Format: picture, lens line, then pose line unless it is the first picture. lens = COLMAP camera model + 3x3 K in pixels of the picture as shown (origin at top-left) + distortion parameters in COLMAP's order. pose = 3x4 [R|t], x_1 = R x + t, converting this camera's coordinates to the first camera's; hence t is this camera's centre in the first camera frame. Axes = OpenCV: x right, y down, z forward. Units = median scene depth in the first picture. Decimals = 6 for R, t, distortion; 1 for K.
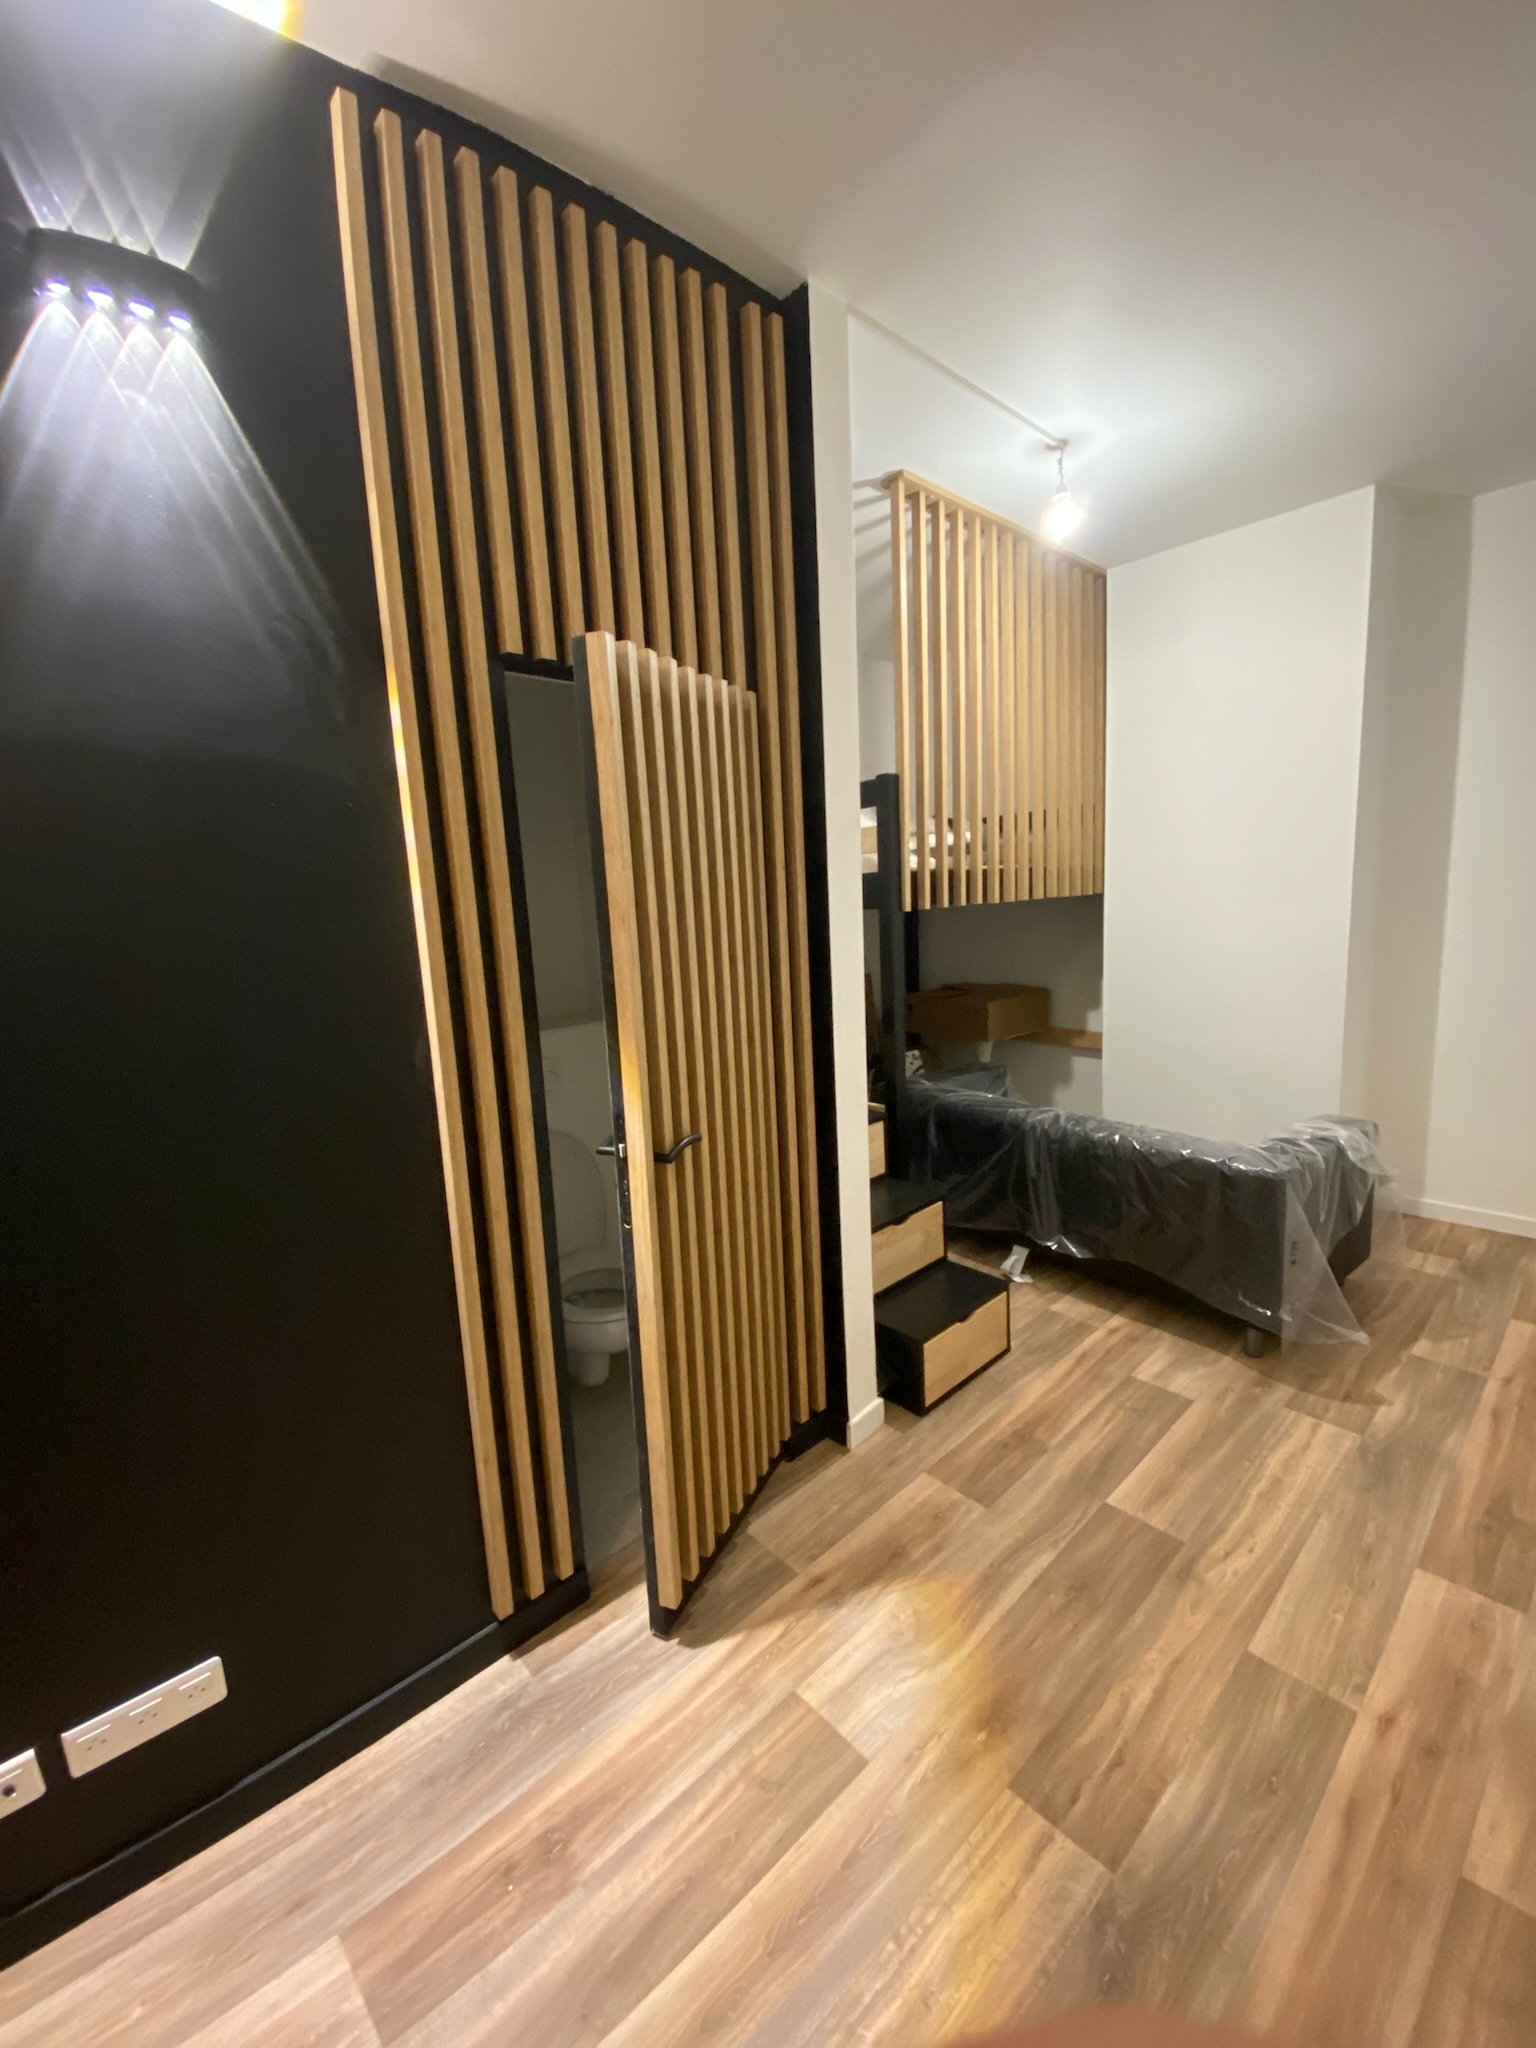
lens RADIAL K [[837.2, 0, 764.3], [0, 837.2, 1001.6], [0, 0, 1]] dist [0.002335, -0.011244]
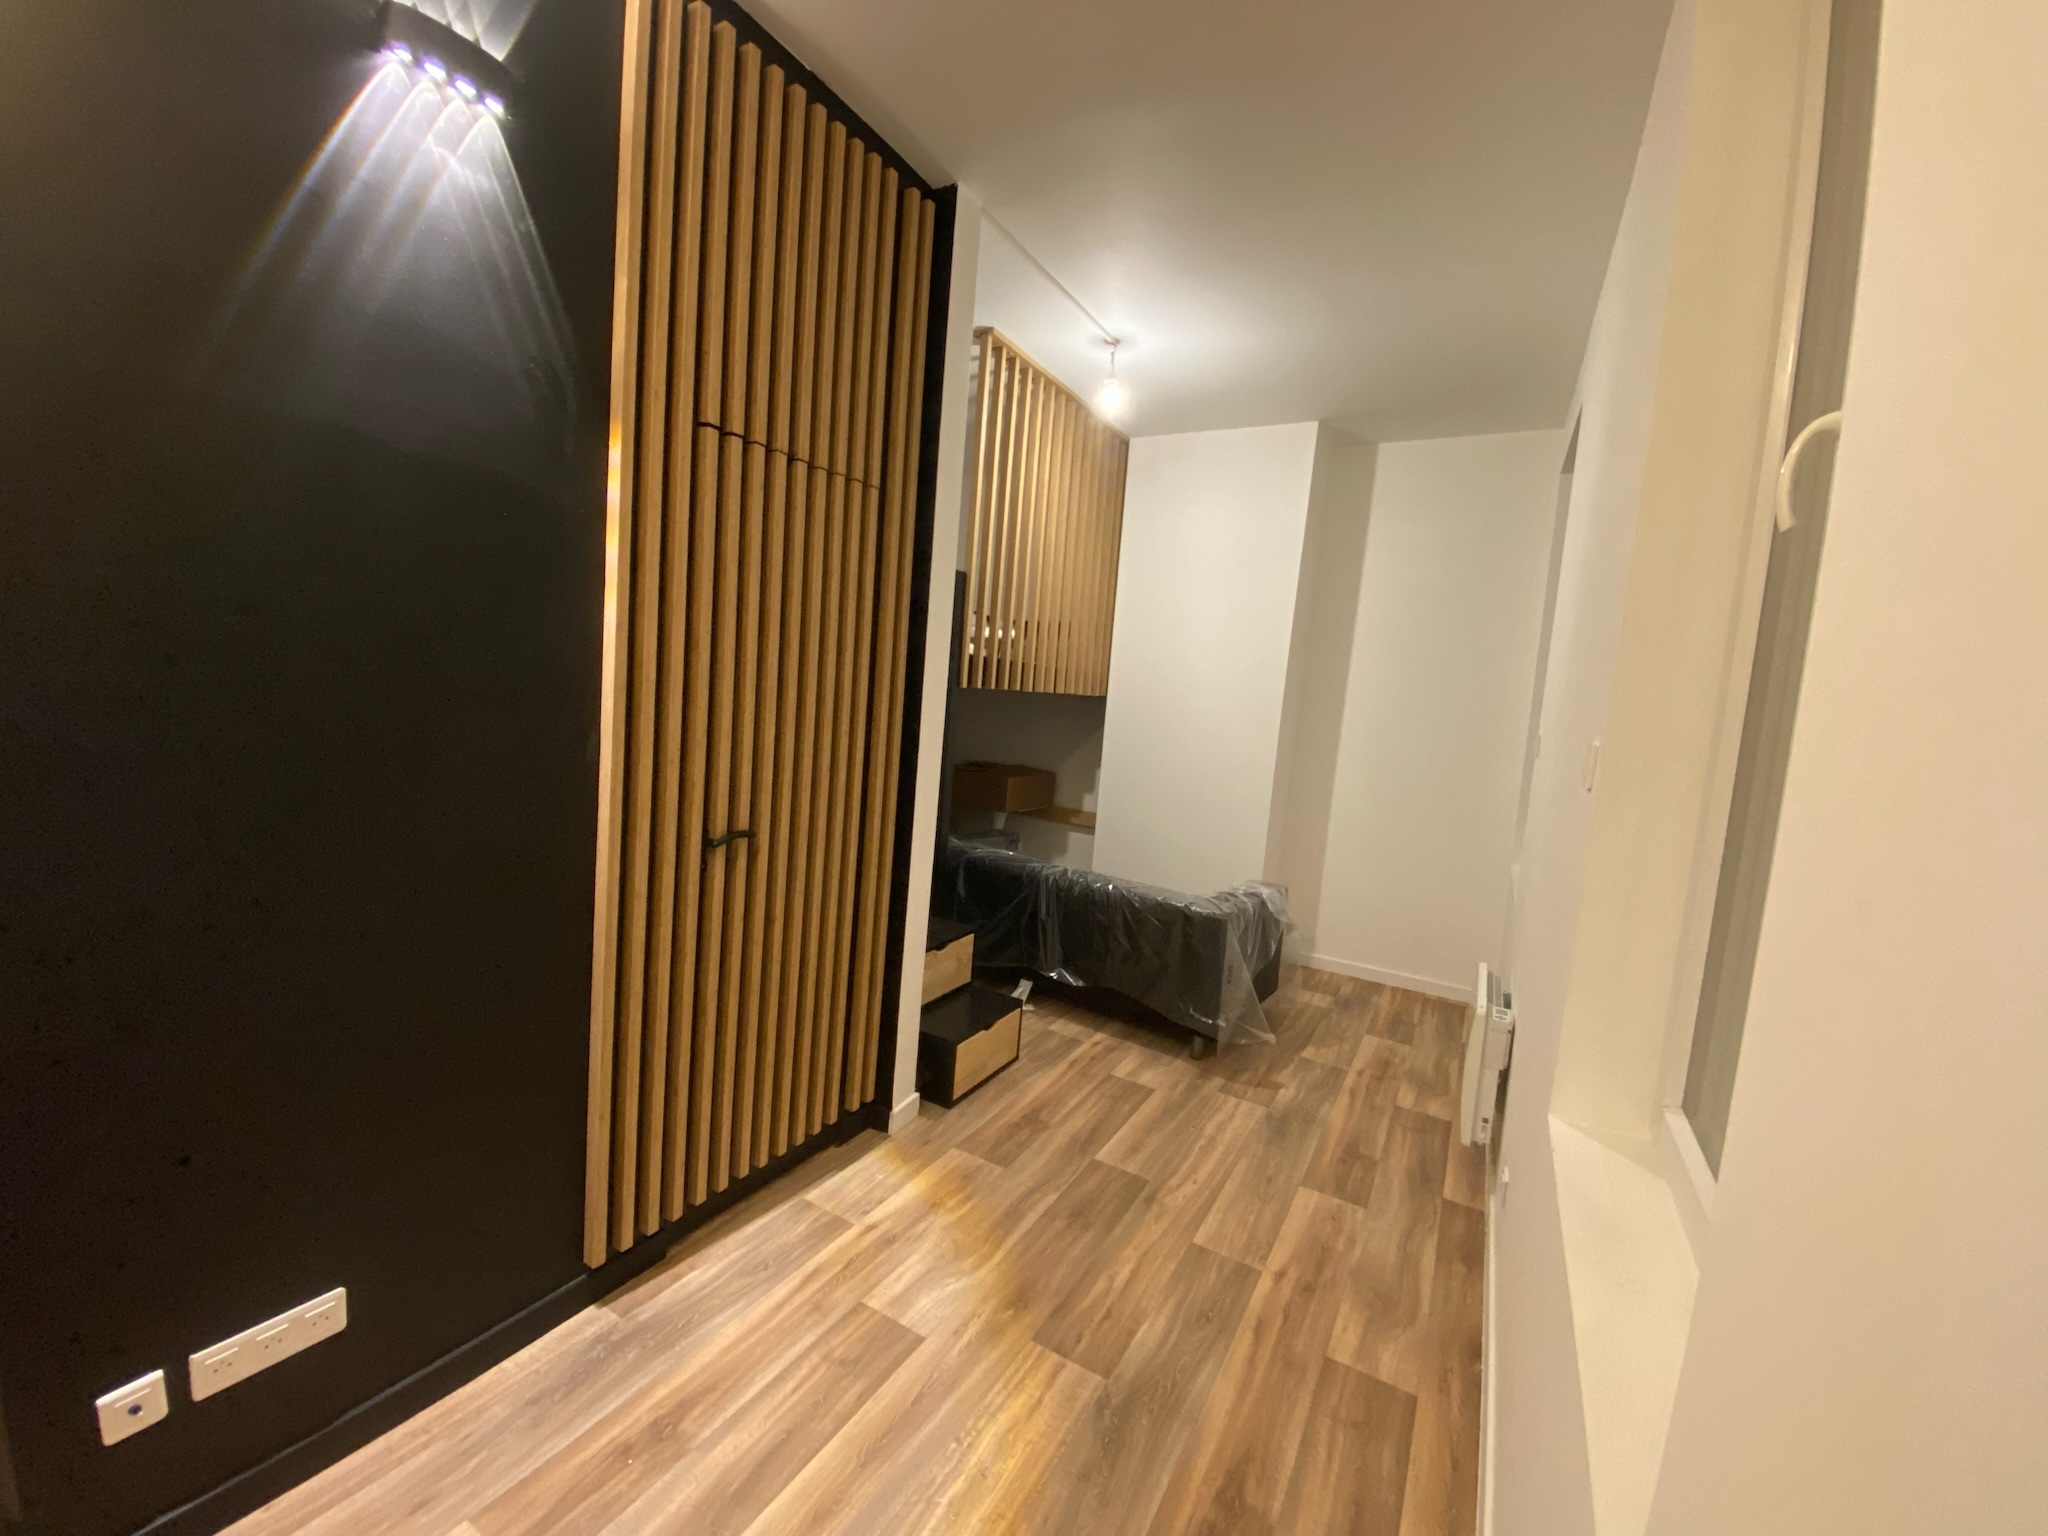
lens RADIAL K [[837.2, 0, 1010.5], [0, 837.2, 747.1], [0, 0, 1]] dist [0.002335, -0.011244]
pose [[0.947288, 0.101215, 0.303975, -0.198356], [-0.084975, 0.994180, -0.066224, 0.082369], [-0.308909, 0.036903, 0.950375, -0.241330]]
